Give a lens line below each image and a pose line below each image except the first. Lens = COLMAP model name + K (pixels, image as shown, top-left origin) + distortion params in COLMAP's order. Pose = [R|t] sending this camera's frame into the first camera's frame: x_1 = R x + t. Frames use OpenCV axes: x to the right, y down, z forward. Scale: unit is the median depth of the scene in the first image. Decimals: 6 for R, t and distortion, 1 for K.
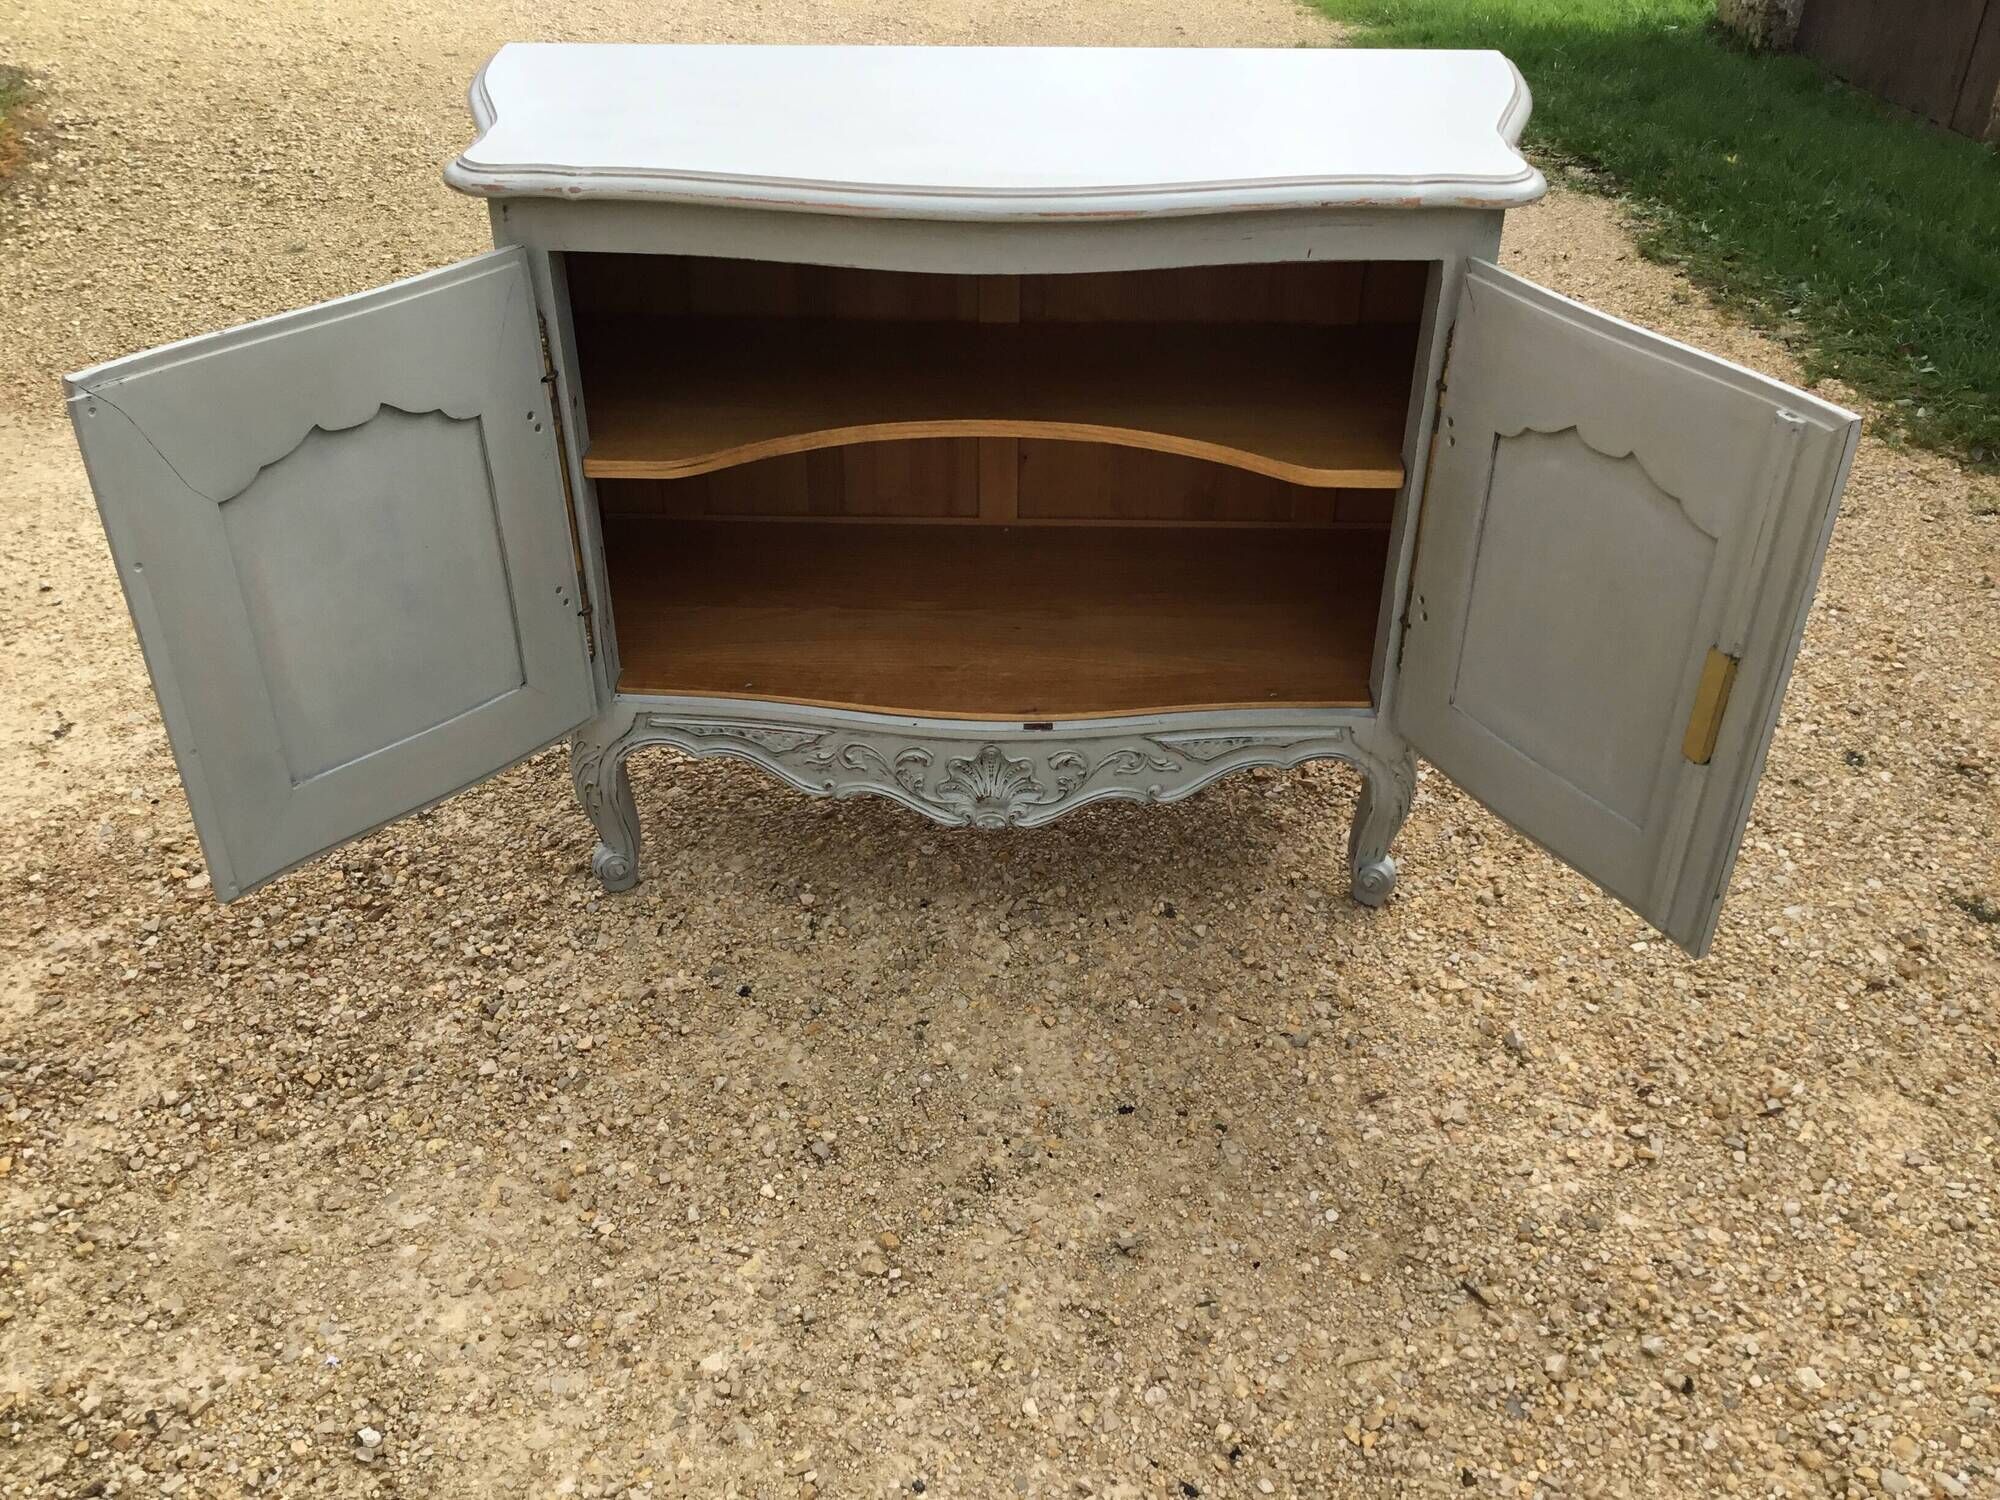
lens RADIAL K [[1786.7, 0, 980.0], [0, 1786.7, 758.1], [0, 0, 1]] dist [0.098713, -0.161312]
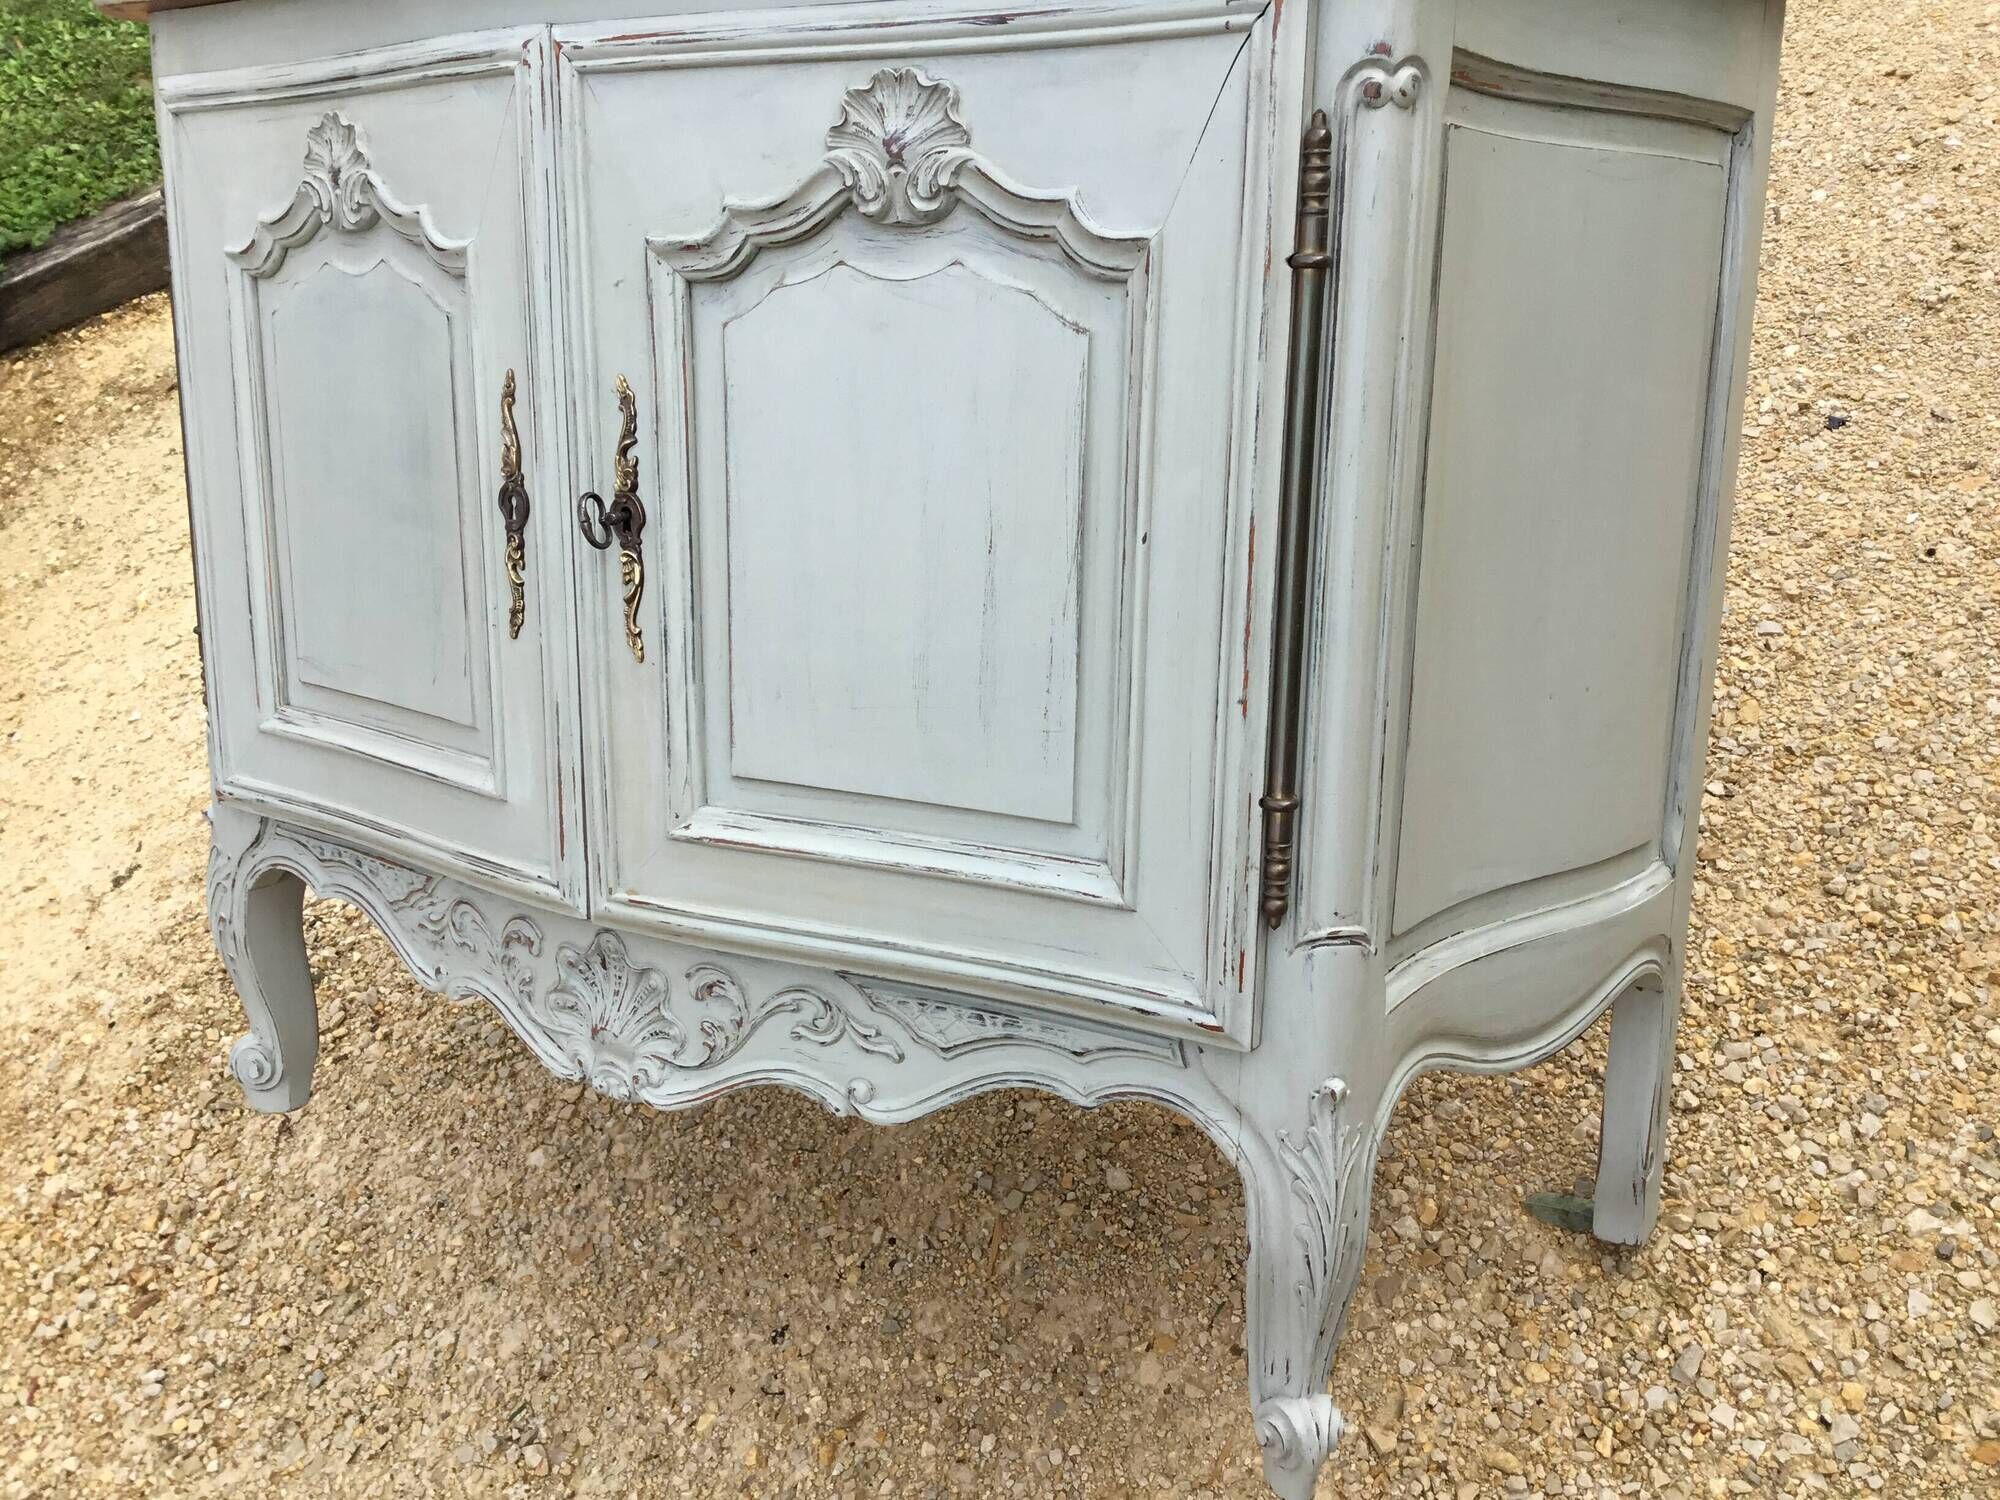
lens RADIAL K [[1786.7, 0, 1014.4], [0, 1786.7, 747.2], [0, 0, 1]] dist [0.098713, -0.161312]
pose [[0.855051, 0.125776, -0.503059, 0.390598], [-0.298807, 0.912385, -0.279766, 0.060270], [0.423796, 0.389531, 0.817718, 0.542440]]
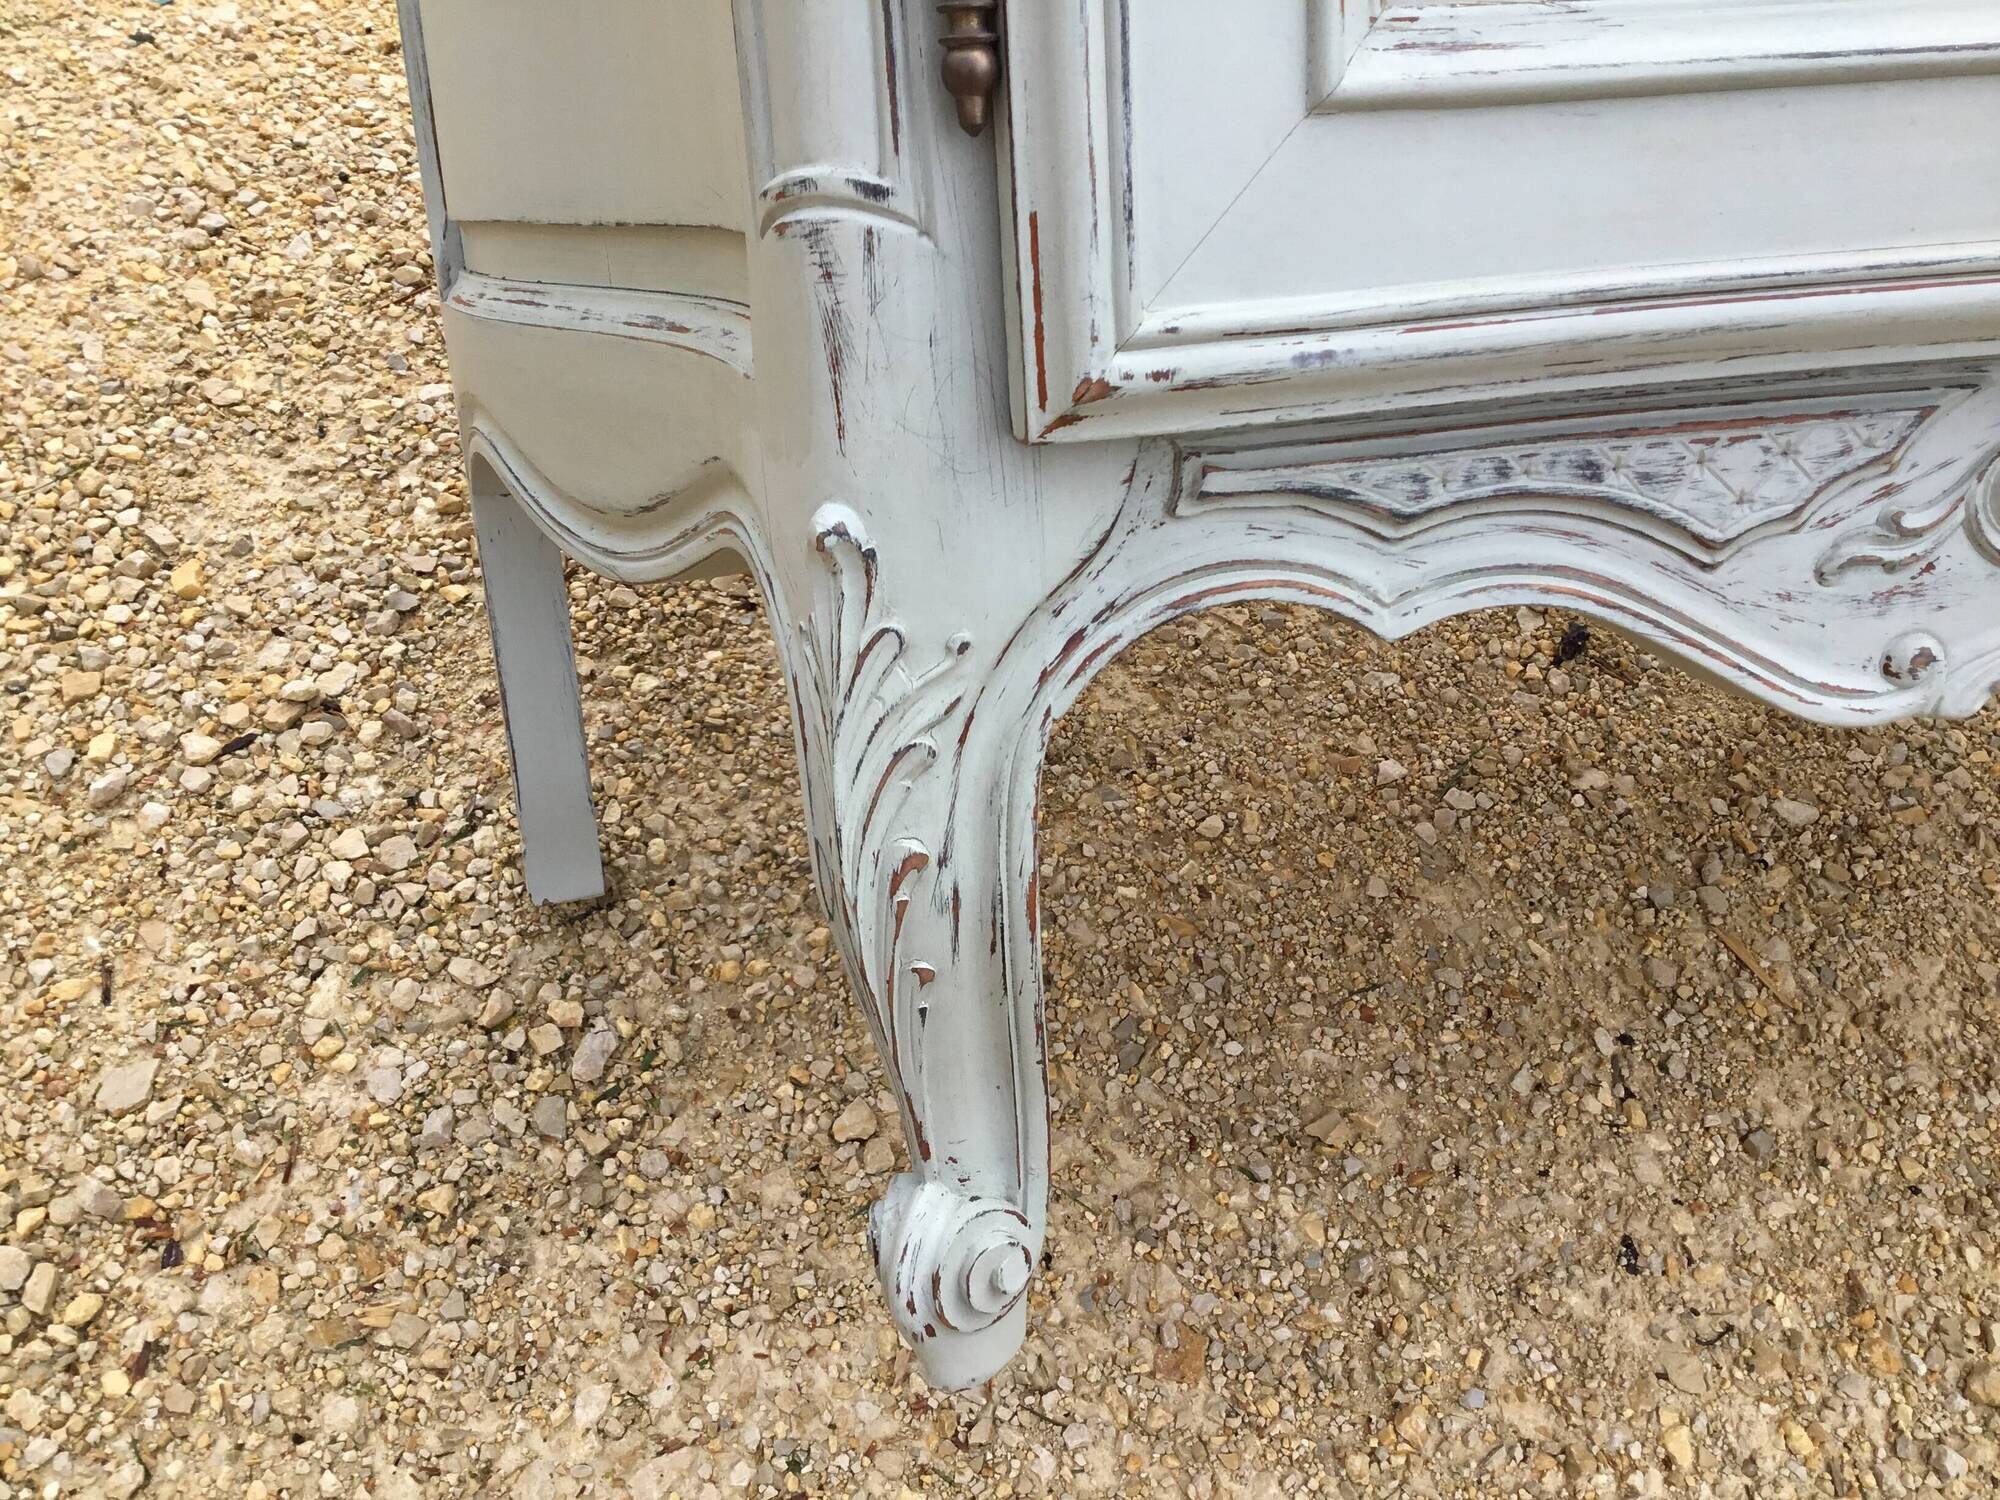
lens RADIAL K [[1786.7, 0, 1001.5], [0, 1786.7, 746.6], [0, 0, 1]] dist [0.098713, -0.161312]
pose [[0.948342, -0.151822, 0.278565, -0.270945], [0.220461, 0.946782, -0.234524, 0.056130], [-0.228134, 0.283822, 0.931343, 0.806280]]
